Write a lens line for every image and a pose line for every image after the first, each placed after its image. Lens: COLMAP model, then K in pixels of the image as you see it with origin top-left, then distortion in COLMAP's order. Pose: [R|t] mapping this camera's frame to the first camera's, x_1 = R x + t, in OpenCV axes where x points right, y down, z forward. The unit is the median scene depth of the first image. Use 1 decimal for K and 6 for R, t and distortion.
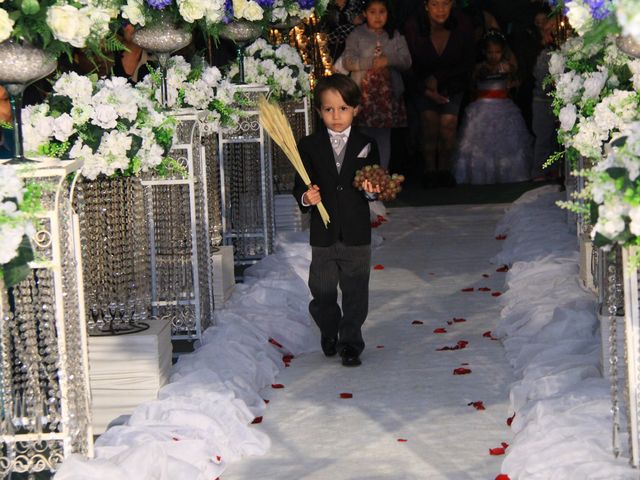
lens RADIAL K [[2301.7, 0, 320.0], [0, 2301.7, 240.0], [0, 0, 1]] dist [1.016078, -0.247841]
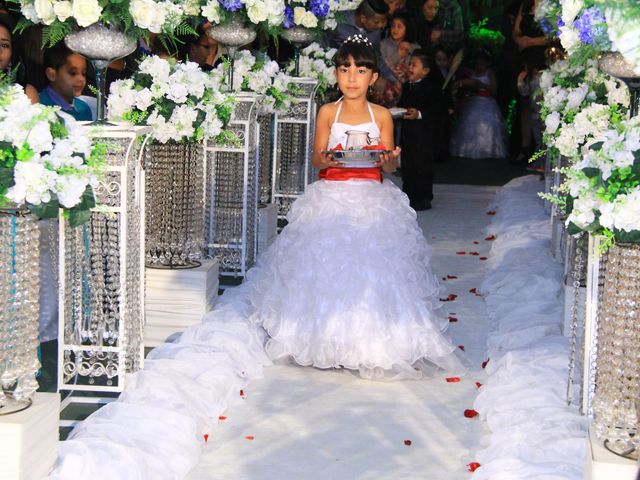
lens RADIAL K [[1659.3, 0, 318.2], [0, 1659.3, 233.1], [0, 0, 1]] dist [0.568425, 0.129761]
pose [[0.996495, 0.079848, -0.024944, 0.010098], [-0.079285, 0.996591, 0.022803, -0.004964], [0.026680, -0.020746, 0.999429, 0.111318]]
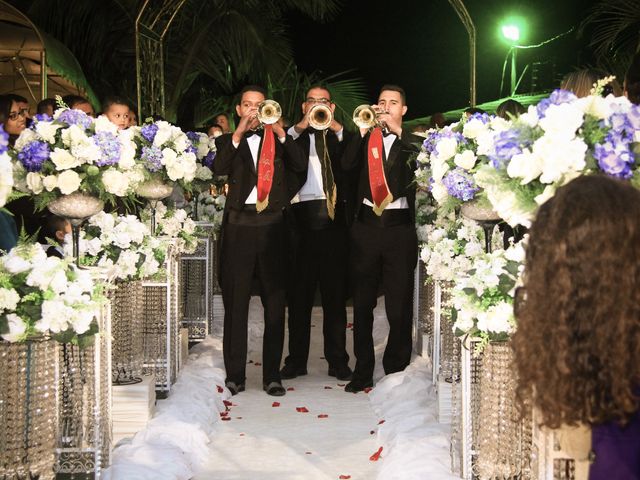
lens RADIAL K [[1659.3, 0, 318.2], [0, 1659.3, 233.1], [0, 0, 1]] dist [0.568425, 0.129761]
pose [[0.996061, 0.042031, 0.078079, -0.050013], [-0.037379, 0.997491, -0.060120, 0.003292], [-0.080410, 0.056965, 0.995133, -0.101771]]
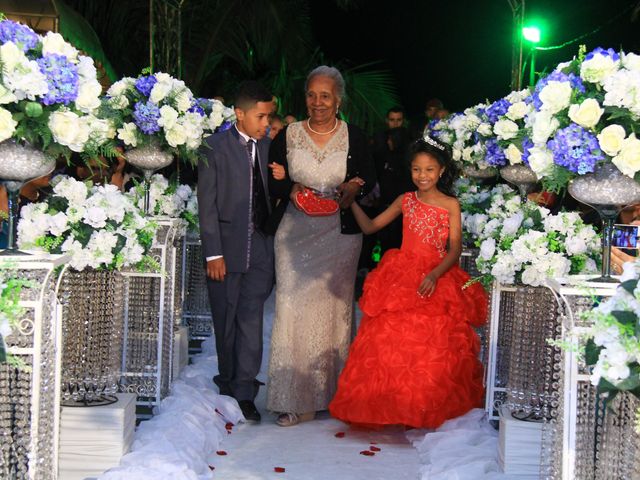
lens RADIAL K [[1320.4, 0, 320.0], [0, 1320.4, 240.0], [0, 0, 1]] dist [0.324978, 0.443136]
pose [[0.994176, 0.078086, 0.074275, -0.029796], [-0.074494, 0.995969, -0.049969, -0.016842], [-0.077877, 0.044145, 0.995985, 0.330391]]
